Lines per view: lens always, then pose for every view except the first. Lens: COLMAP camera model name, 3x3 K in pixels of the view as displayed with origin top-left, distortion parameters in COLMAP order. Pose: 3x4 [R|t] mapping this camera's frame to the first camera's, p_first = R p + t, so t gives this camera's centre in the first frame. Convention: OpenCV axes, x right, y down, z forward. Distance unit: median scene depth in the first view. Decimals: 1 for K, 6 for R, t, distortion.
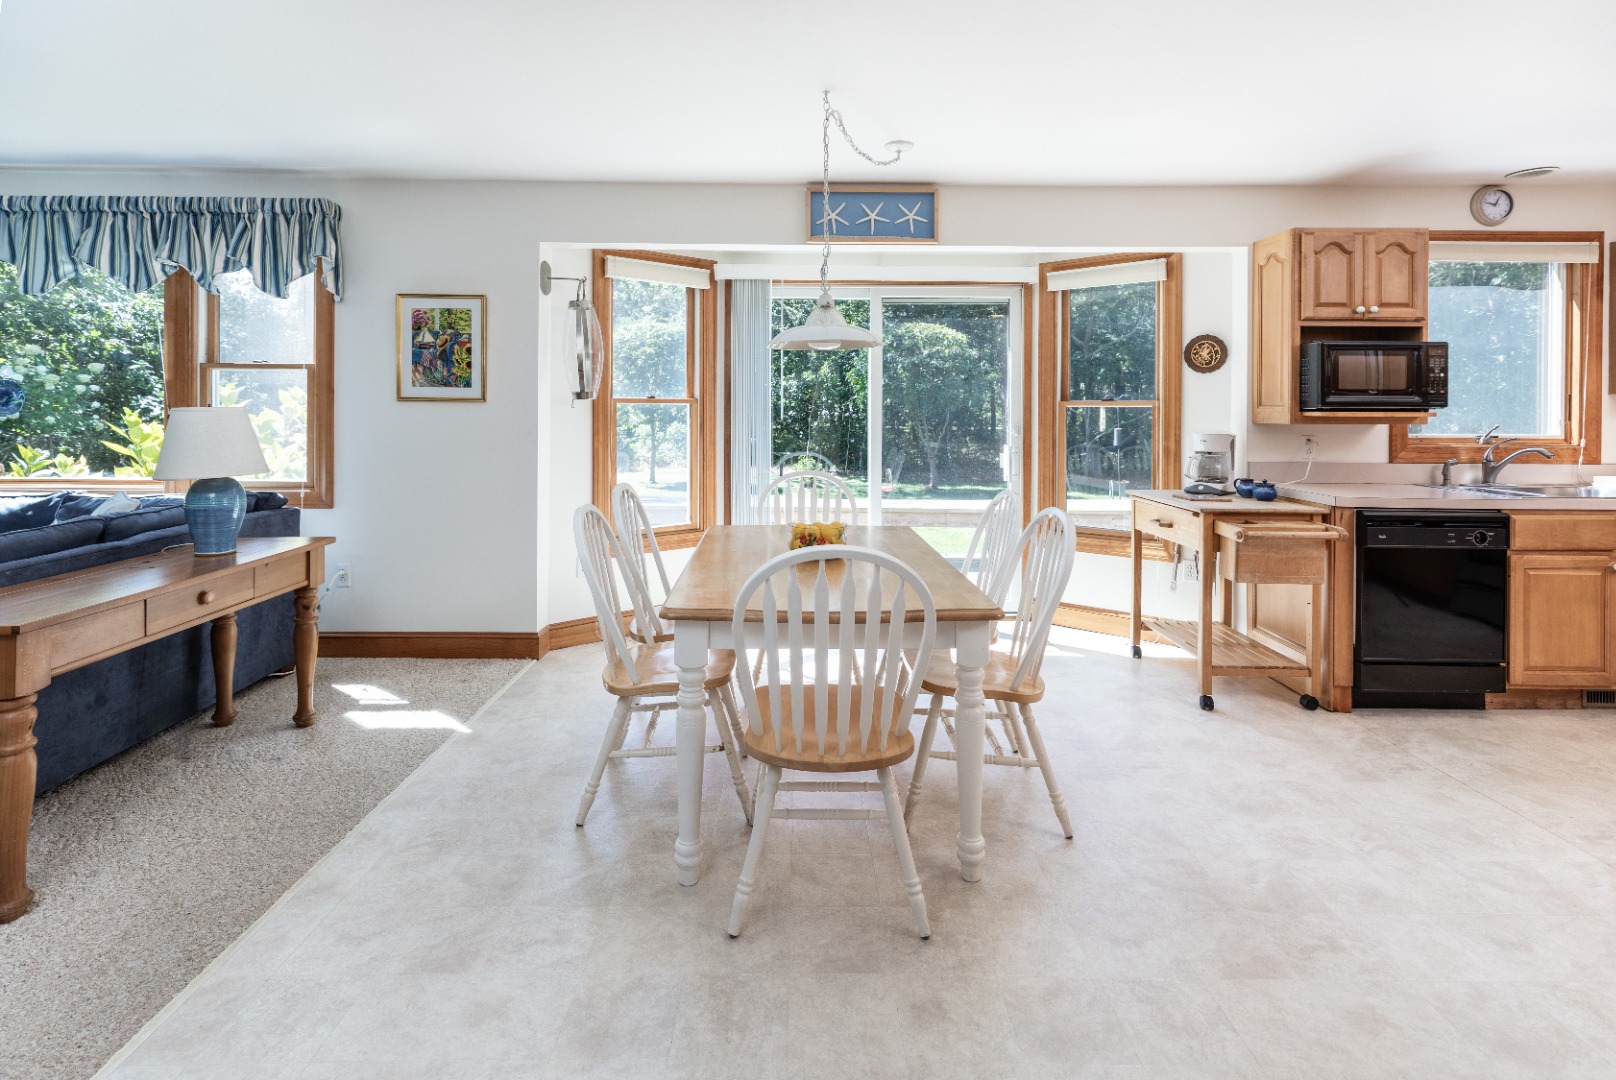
lens RADIAL K [[751.5, 0, 805.3], [0, 751.5, 414.8], [0, 0, 1]] dist [0.003356, 0.000490]
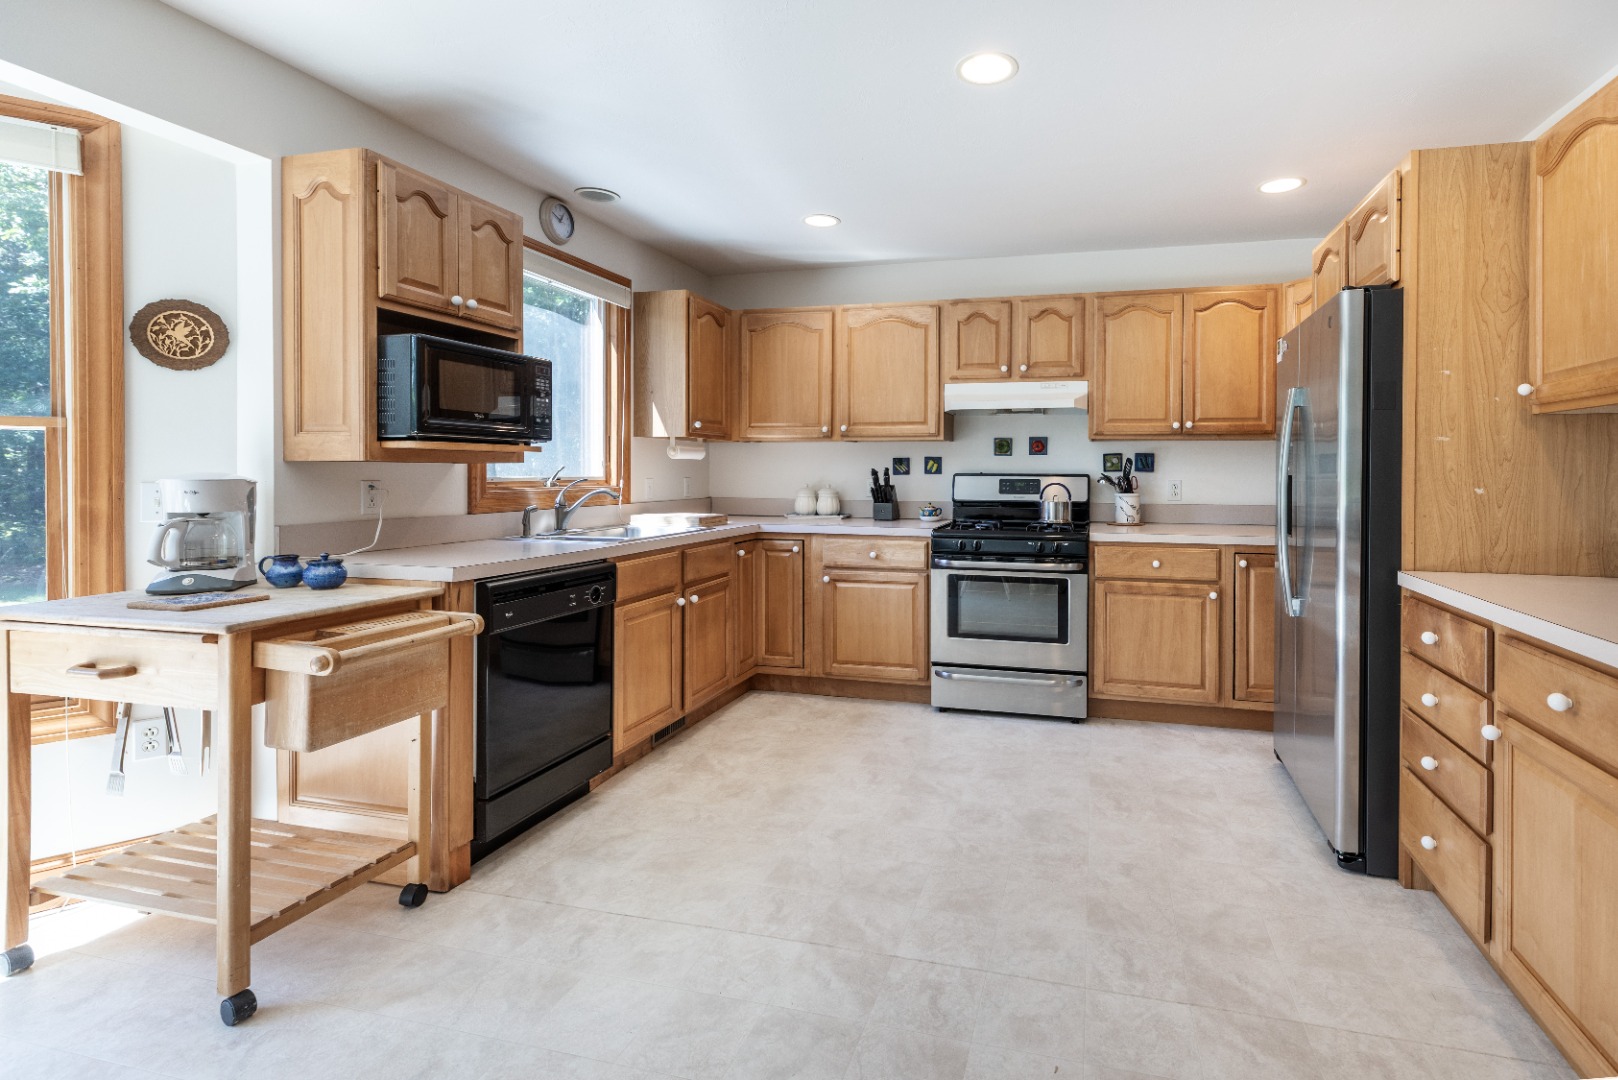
lens RADIAL K [[771.6, 0, 922.4], [0, 771.6, 476.3], [0, 0, 1]] dist [0.001595, 0.000666]
pose [[0.235511, -0.009580, 0.971824, 0.122234], [0.003677, 0.999953, 0.008966, 0.020601], [-0.971865, 0.001462, 0.235535, 0.376785]]
